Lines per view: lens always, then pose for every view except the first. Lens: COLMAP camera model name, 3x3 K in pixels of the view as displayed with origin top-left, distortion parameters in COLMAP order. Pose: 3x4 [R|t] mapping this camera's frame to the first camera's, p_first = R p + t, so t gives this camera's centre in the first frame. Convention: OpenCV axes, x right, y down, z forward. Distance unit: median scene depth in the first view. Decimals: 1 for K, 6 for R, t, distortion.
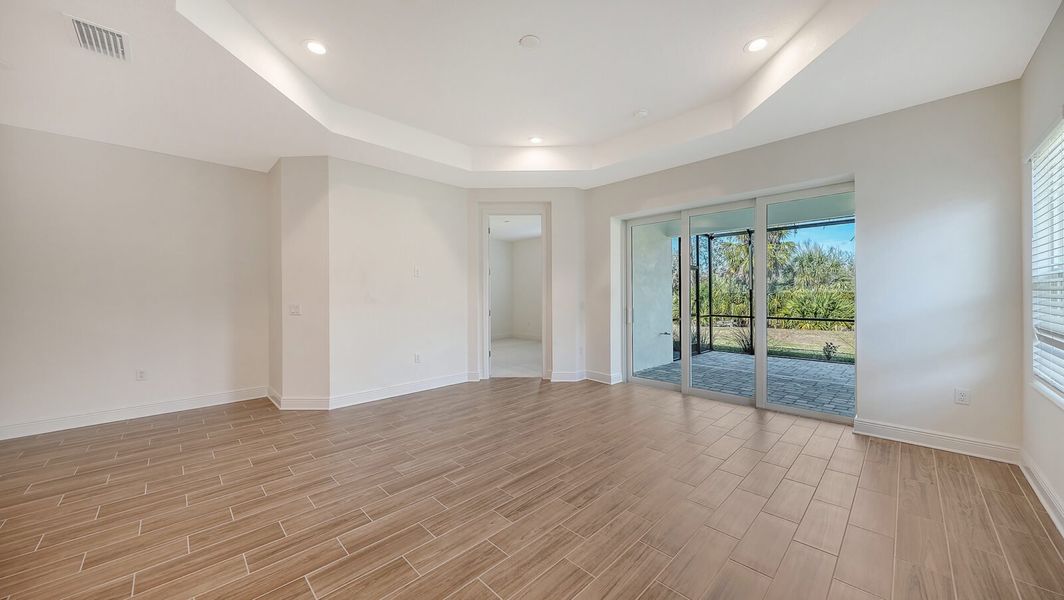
lens RADIAL K [[378.6, 0, 528.5], [0, 378.6, 303.4], [0, 0, 1]] dist [-0.000557, -0.000347]
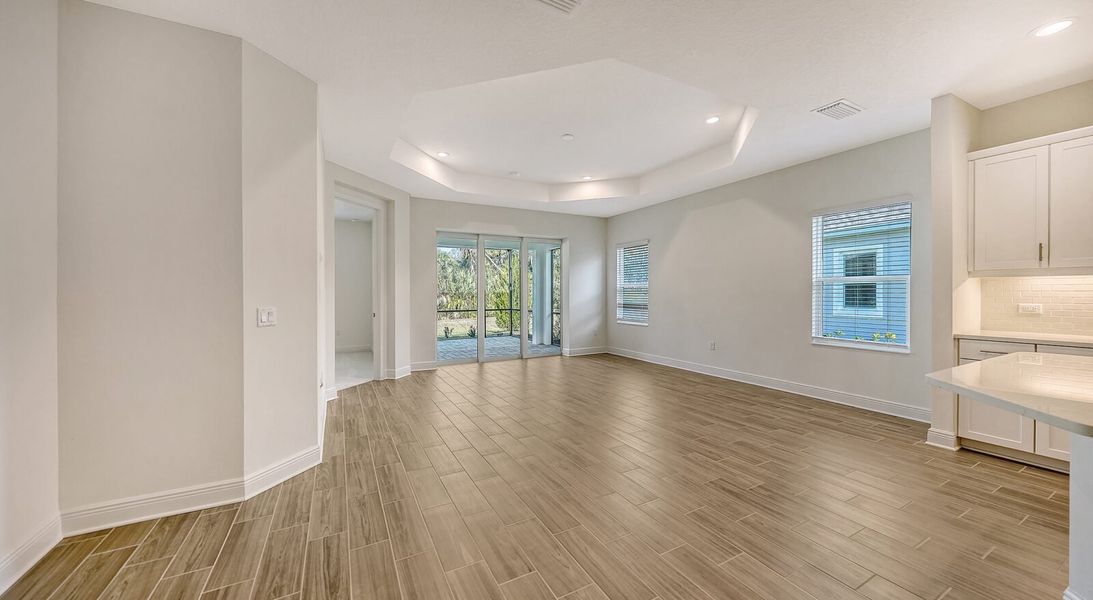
lens RADIAL K [[387.8, 0, 536.4], [0, 387.8, 290.1], [0, 0, 1]] dist [-0.013610, 0.000276]
pose [[0.297326, 0.011704, 0.954704, -0.793930], [0.023074, 0.999545, -0.019439, -0.000037], [-0.954497, 0.027809, 0.296921, 0.311499]]
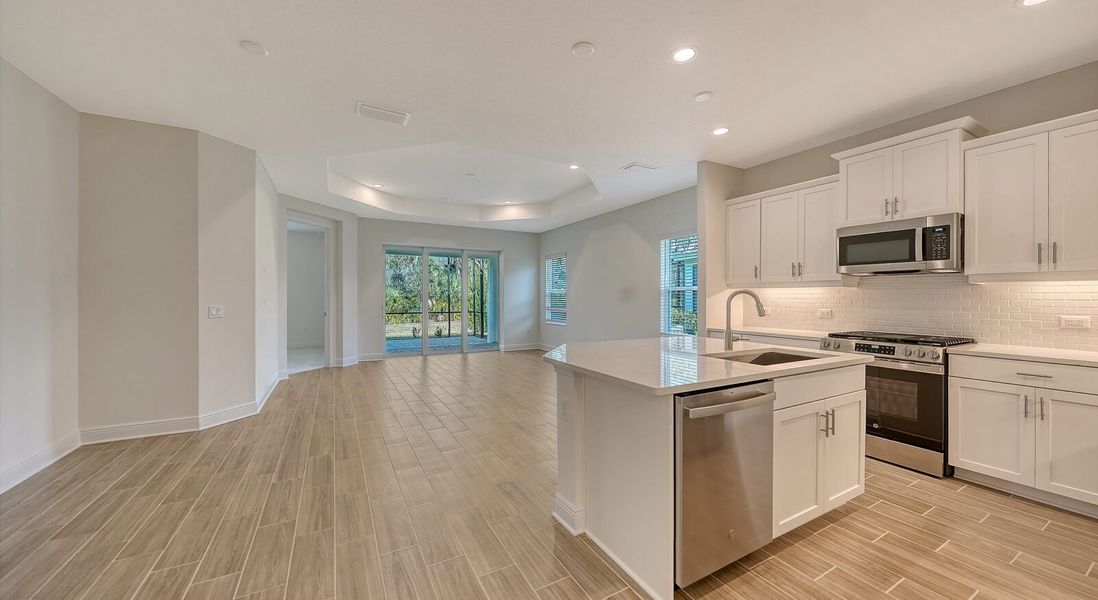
lens RADIAL K [[386.9, 0, 543.9], [0, 386.9, 296.7], [0, 0, 1]] dist [-0.012787, -0.000407]
pose [[0.273883, 0.007911, 0.961730, -0.943259], [0.015800, 0.999794, -0.012723, 0.006187], [-0.961633, 0.018680, 0.273702, 0.016296]]
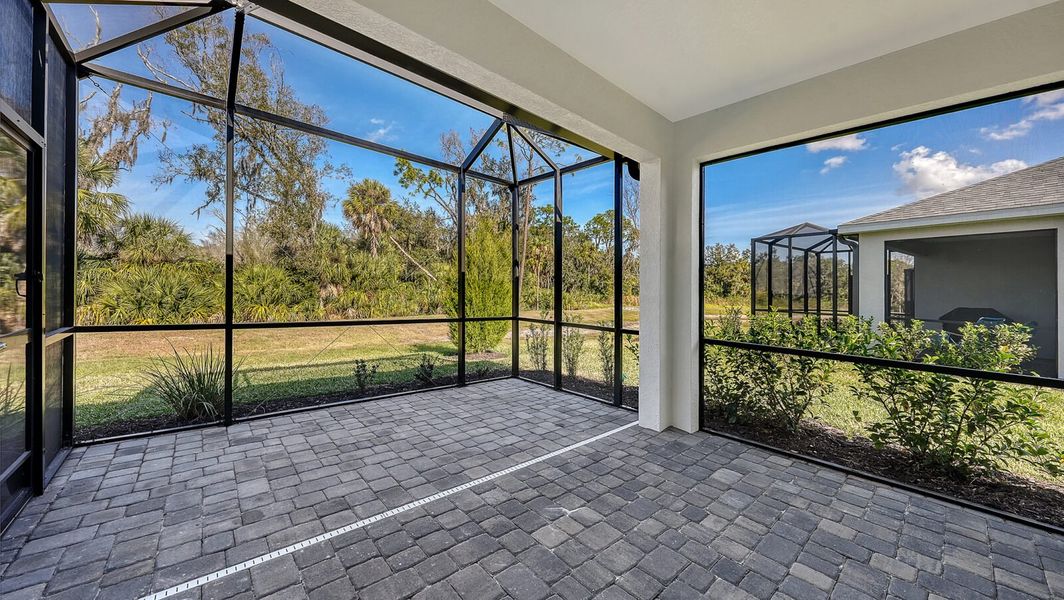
lens RADIAL K [[378.6, 0, 525.9], [0, 378.6, 277.5], [0, 0, 1]] dist [-0.000557, -0.000347]
pose [[0.047364, 0.040825, 0.998043, 0.324083], [-0.011440, 0.999121, -0.040326, -0.005186], [-0.998812, -0.009508, 0.047789, 1.066535]]
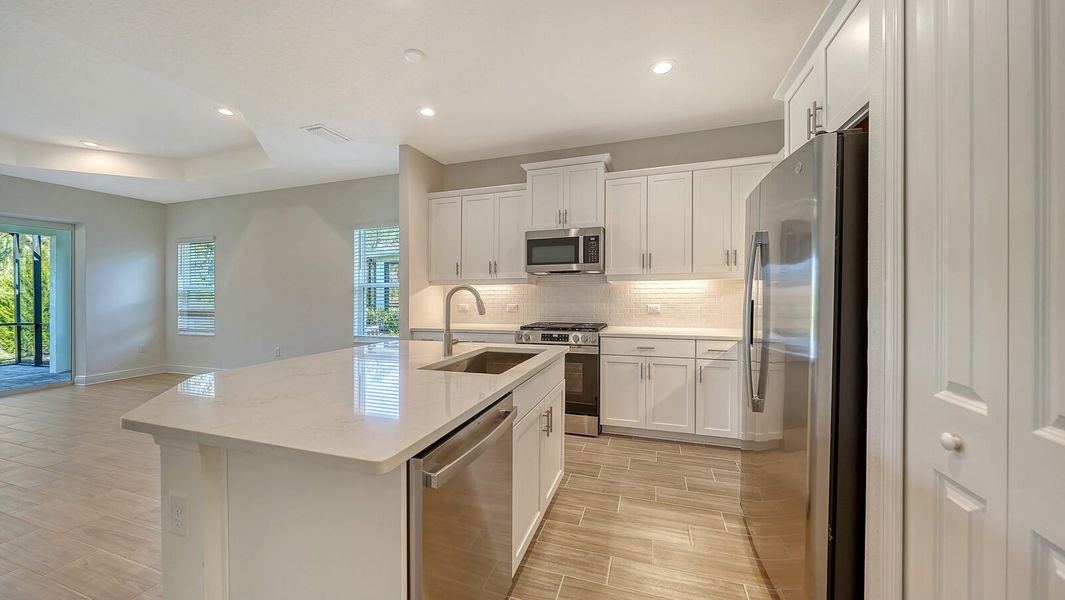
lens RADIAL K [[379.0, 0, 531.3], [0, 379.0, 287.5], [0, 0, 1]] dist [-0.000557, -0.000347]
pose [[-0.447908, 0.025197, 0.893725, -0.832390], [0.030294, 0.999457, -0.012996, 0.005527], [-0.893566, 0.021253, -0.448428, 0.026490]]
